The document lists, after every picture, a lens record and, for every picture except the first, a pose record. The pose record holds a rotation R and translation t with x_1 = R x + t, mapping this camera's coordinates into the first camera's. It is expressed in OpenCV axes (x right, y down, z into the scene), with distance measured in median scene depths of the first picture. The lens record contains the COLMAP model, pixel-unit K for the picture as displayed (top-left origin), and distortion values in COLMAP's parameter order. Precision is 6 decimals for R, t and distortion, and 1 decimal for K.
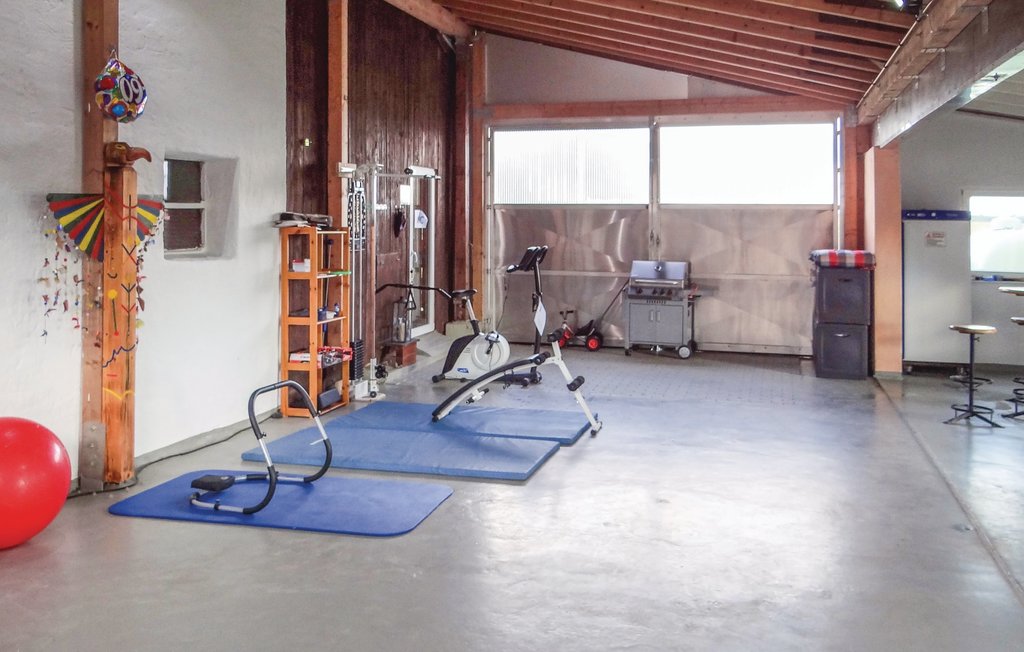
lens RADIAL K [[951.1, 0, 512.0], [0, 951.1, 326.0], [0, 0, 1]] dist [-0.005416, -0.013991]
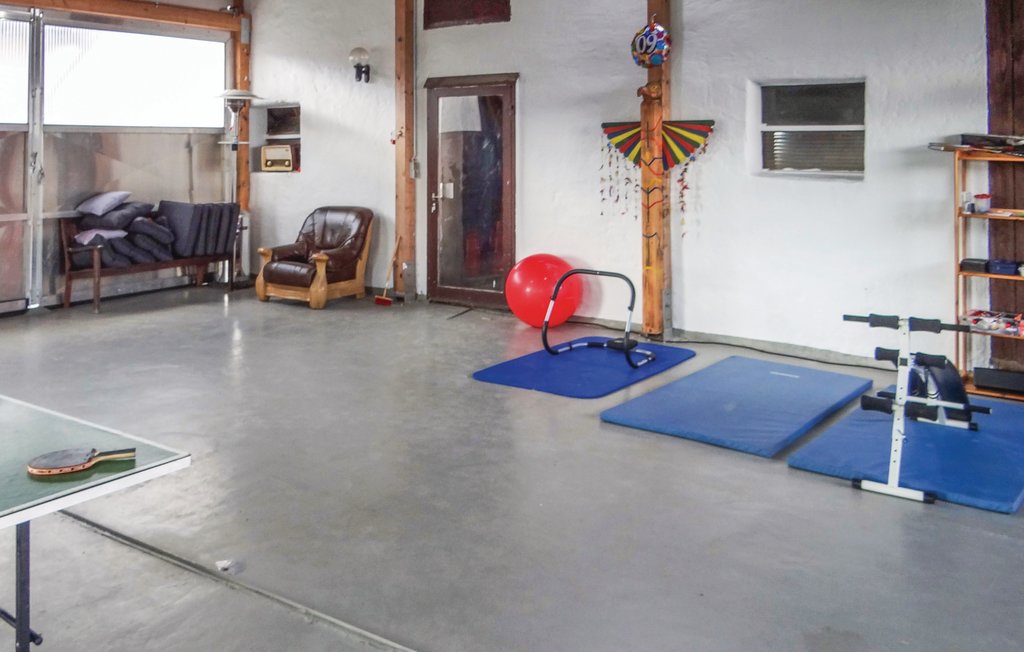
lens RADIAL K [[951.1, 0, 512.0], [0, 951.1, 326.0], [0, 0, 1]] dist [-0.005416, -0.013991]
pose [[-0.332677, 0.175480, -0.926571, 1.026587], [-0.109424, 0.968715, 0.222749, -0.142442], [0.936671, 0.175493, -0.303067, 1.339344]]
